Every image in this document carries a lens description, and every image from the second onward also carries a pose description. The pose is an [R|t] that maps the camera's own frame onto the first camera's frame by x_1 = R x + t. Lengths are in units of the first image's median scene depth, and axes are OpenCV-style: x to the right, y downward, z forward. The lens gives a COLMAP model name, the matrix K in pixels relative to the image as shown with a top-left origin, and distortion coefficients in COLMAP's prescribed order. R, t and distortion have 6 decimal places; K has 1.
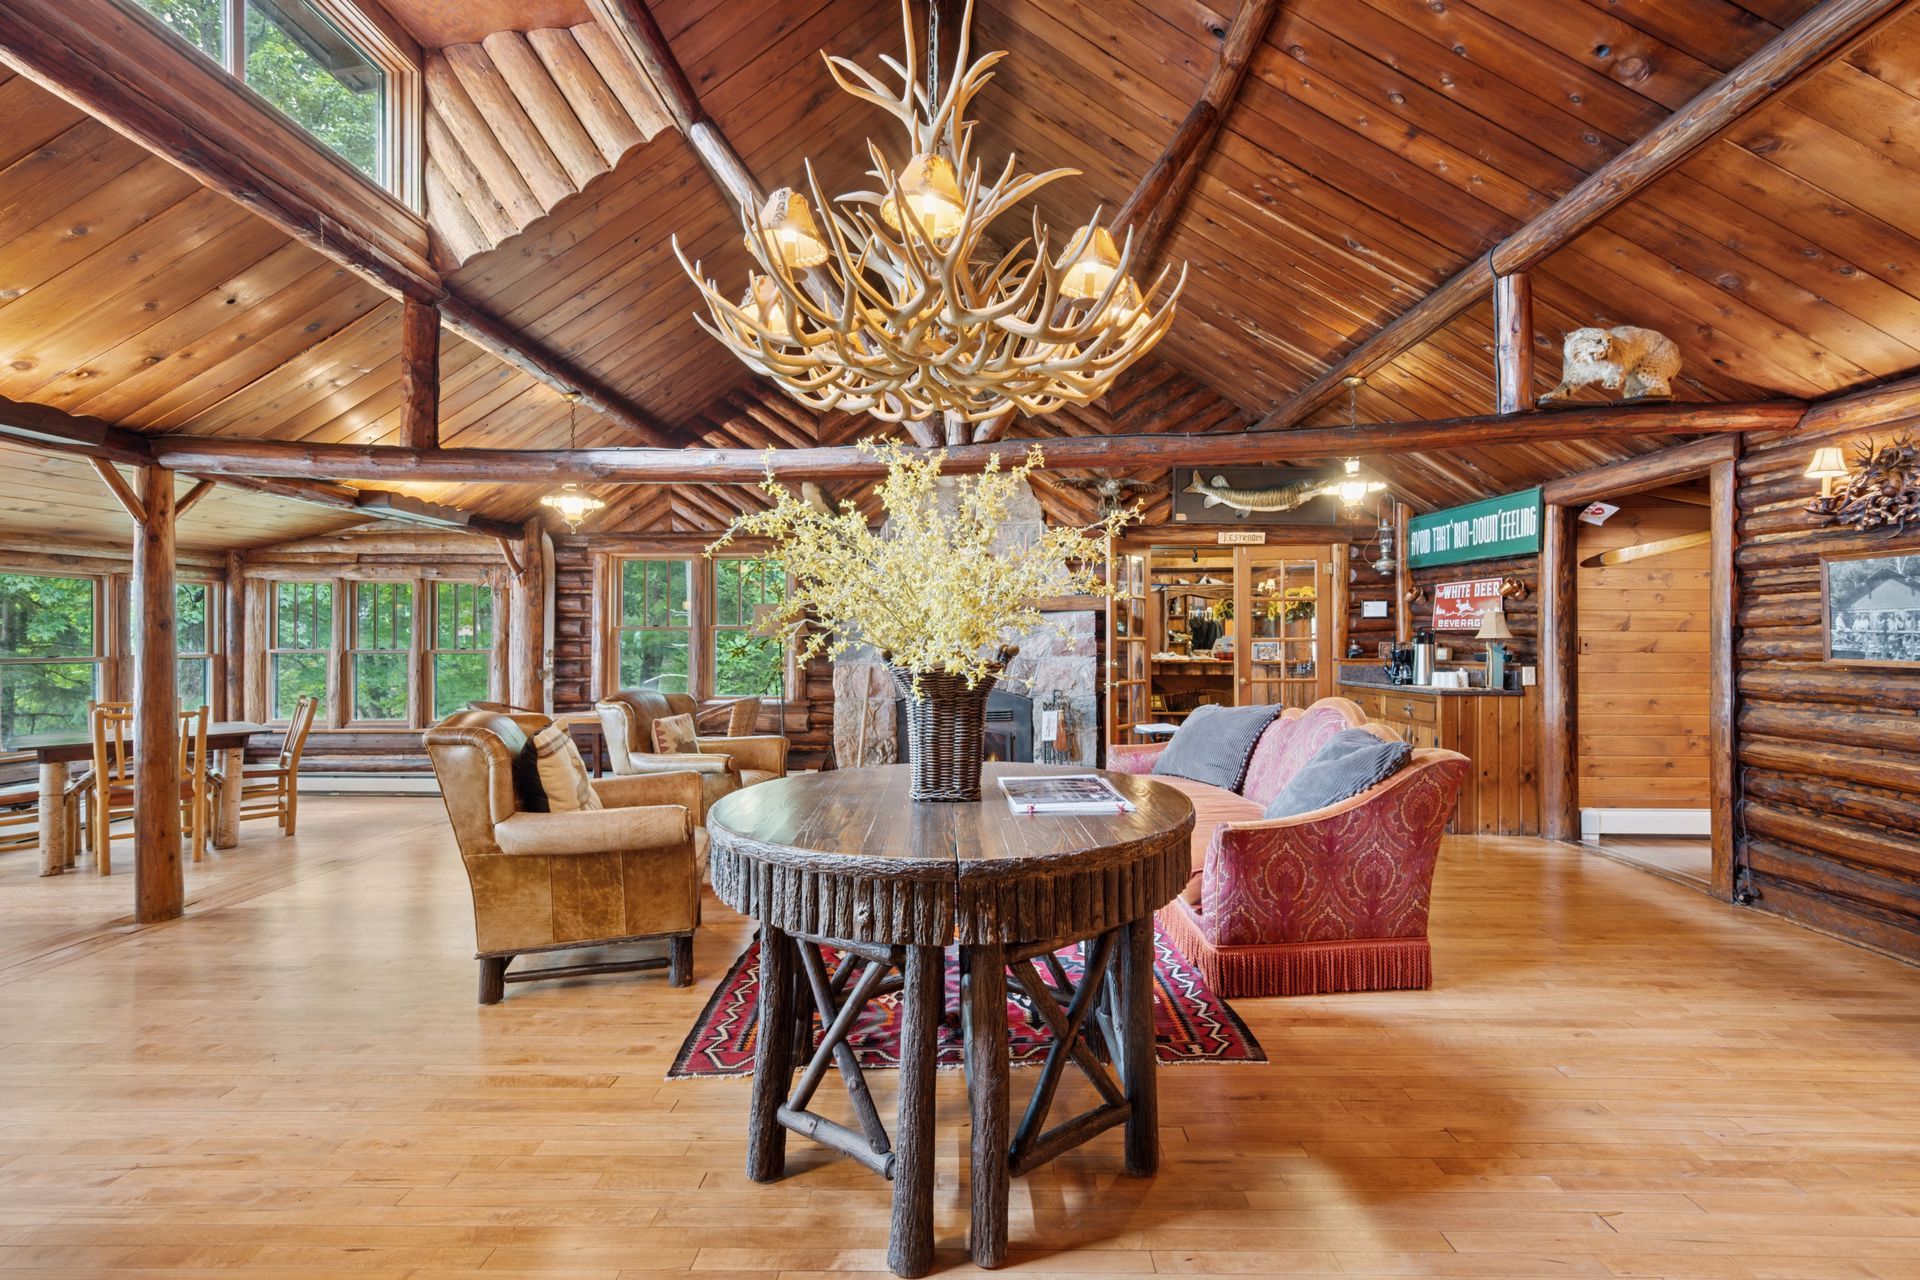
lens RADIAL K [[826.9, 0, 960.0], [0, 826.9, 640.0], [0, 0, 1]] dist [-0.001684, -0.000369]
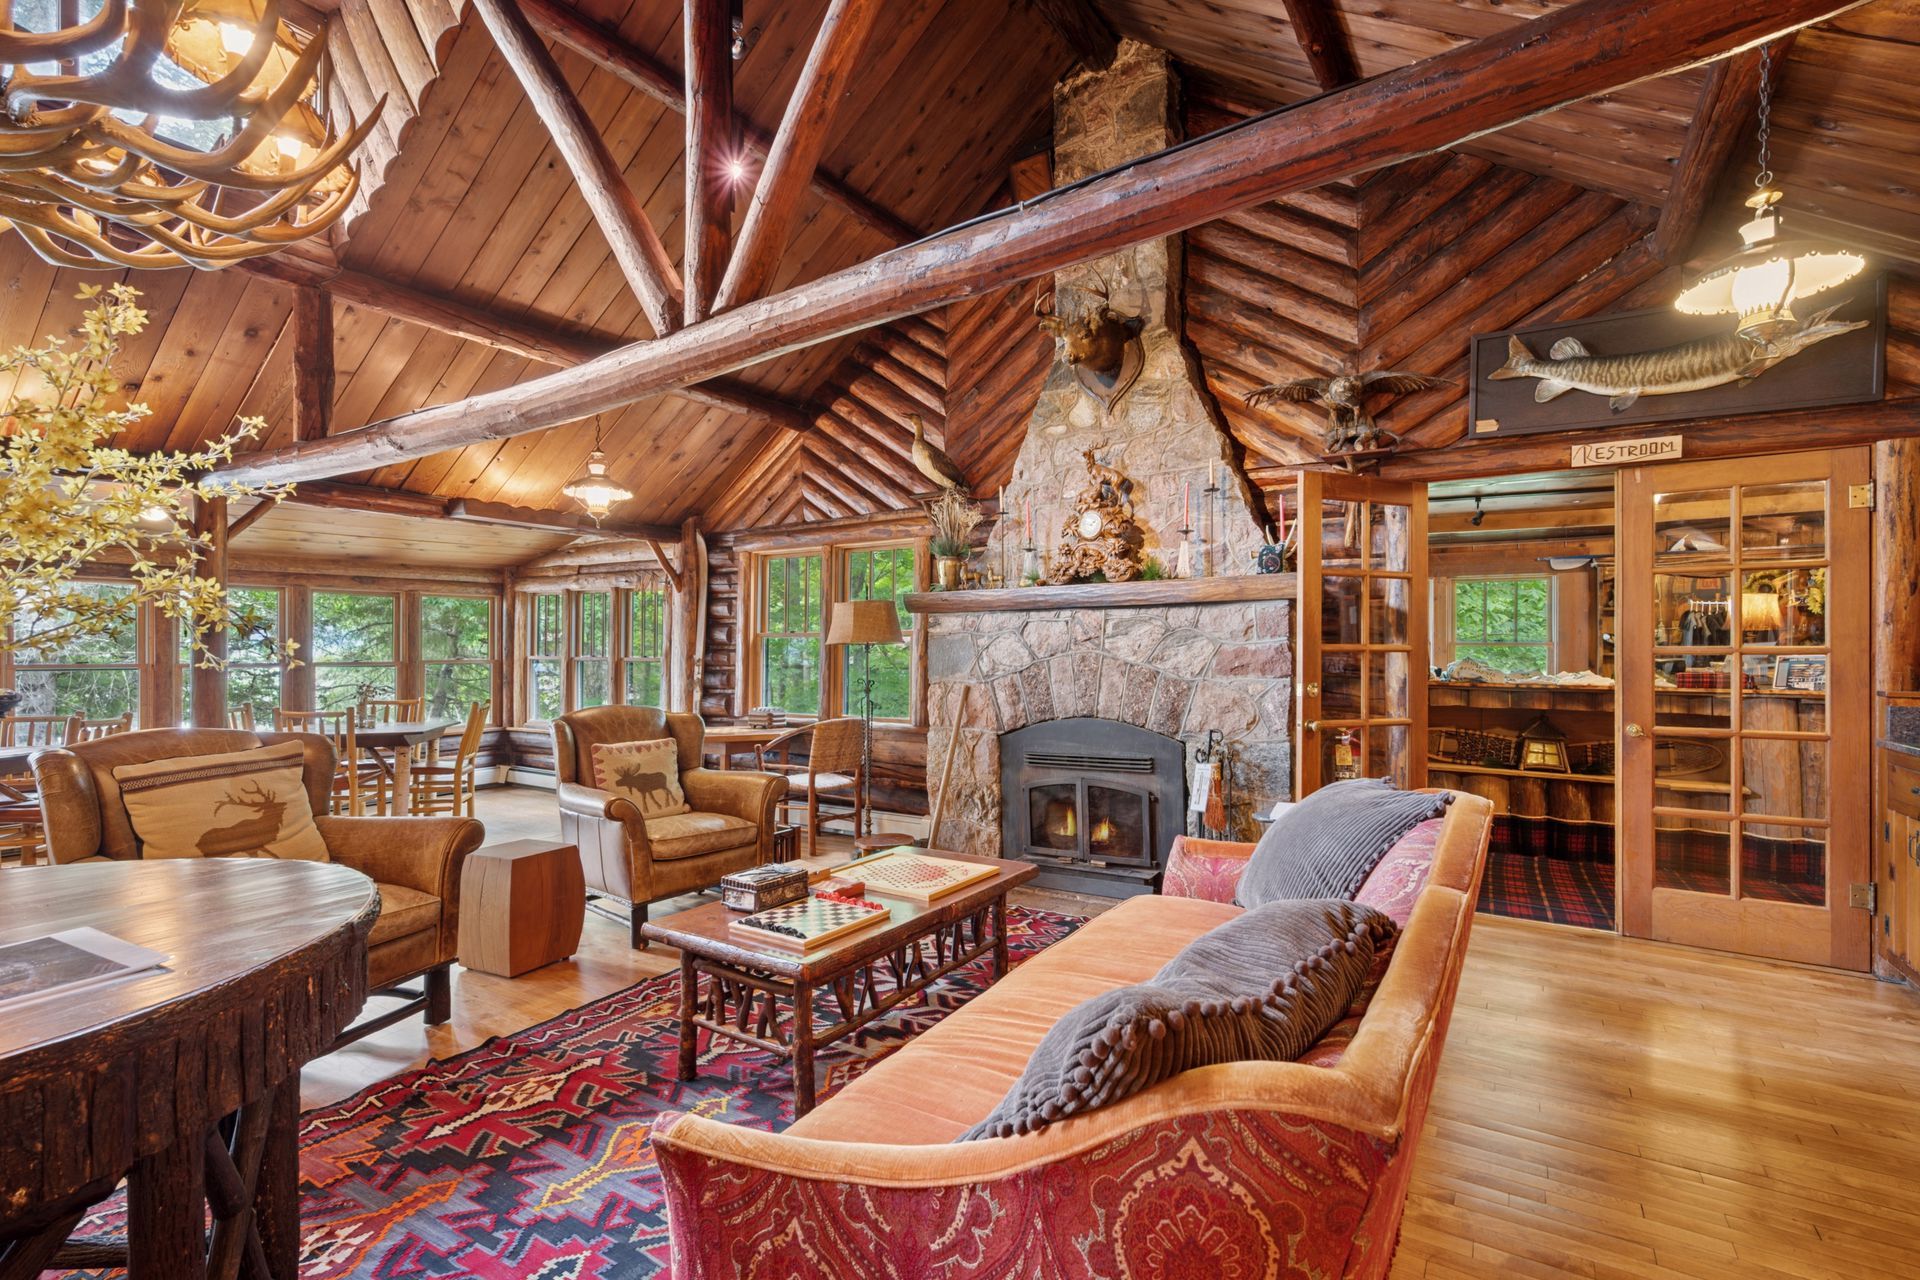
lens RADIAL K [[888.4, 0, 960.0], [0, 888.4, 640.0], [0, 0, 1]] dist [0.000427, -0.001056]
pose [[0.841141, -0.003317, -0.540805, 0.292454], [-0.001860, 0.999958, -0.009025, -0.000449], [0.540812, 0.008597, 0.841100, 0.315035]]
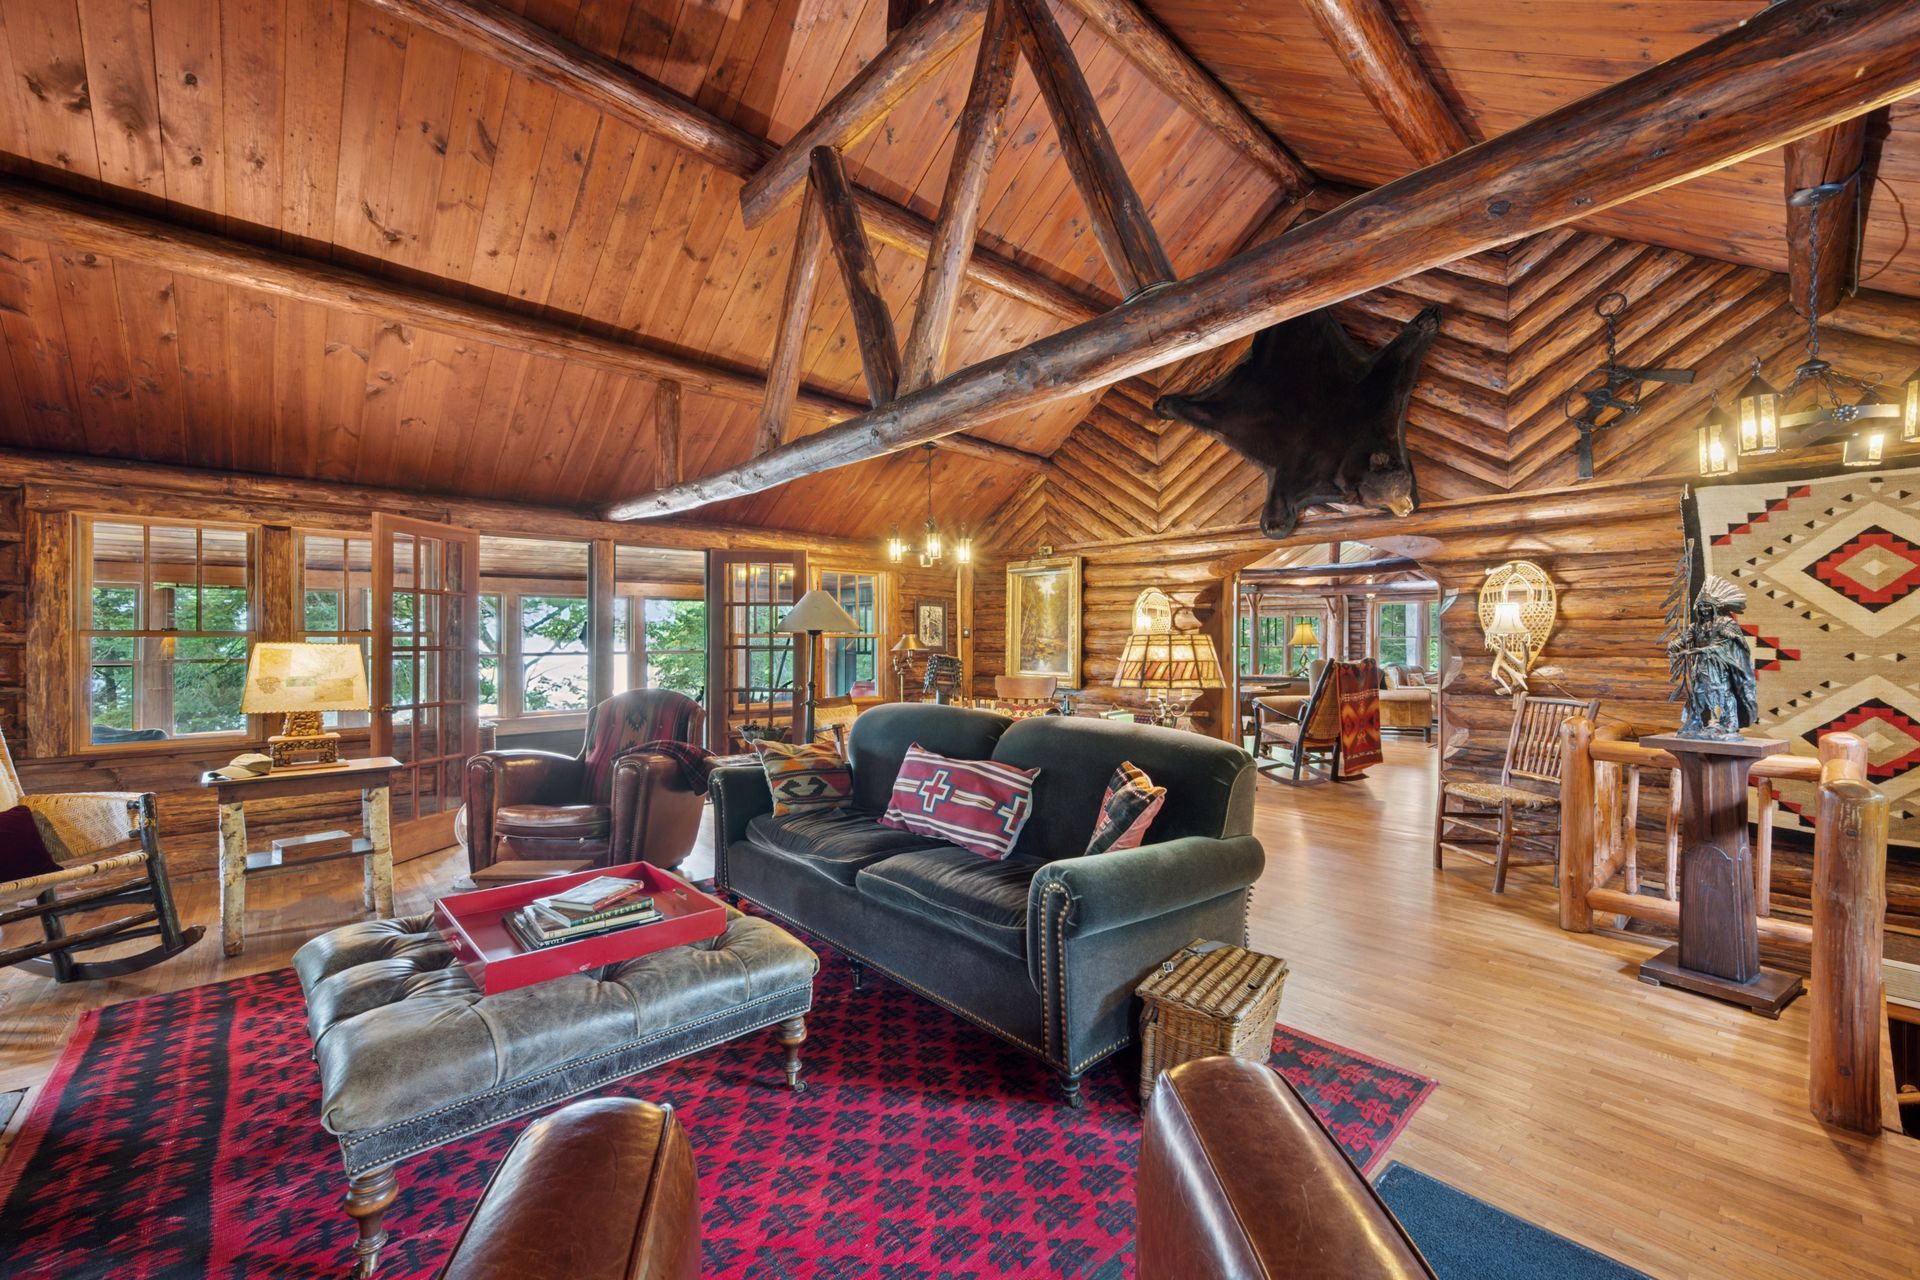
lens RADIAL K [[755.4, 0, 960.0], [0, 755.4, 640.0], [0, 0, 1]] dist [-0.000280, -0.000012]
pose [[0.683300, -0.001001, -0.730137, 0.271848], [-0.008158, 0.999926, -0.009006, 0.020281], [0.730093, 0.012110, 0.683241, -1.132460]]
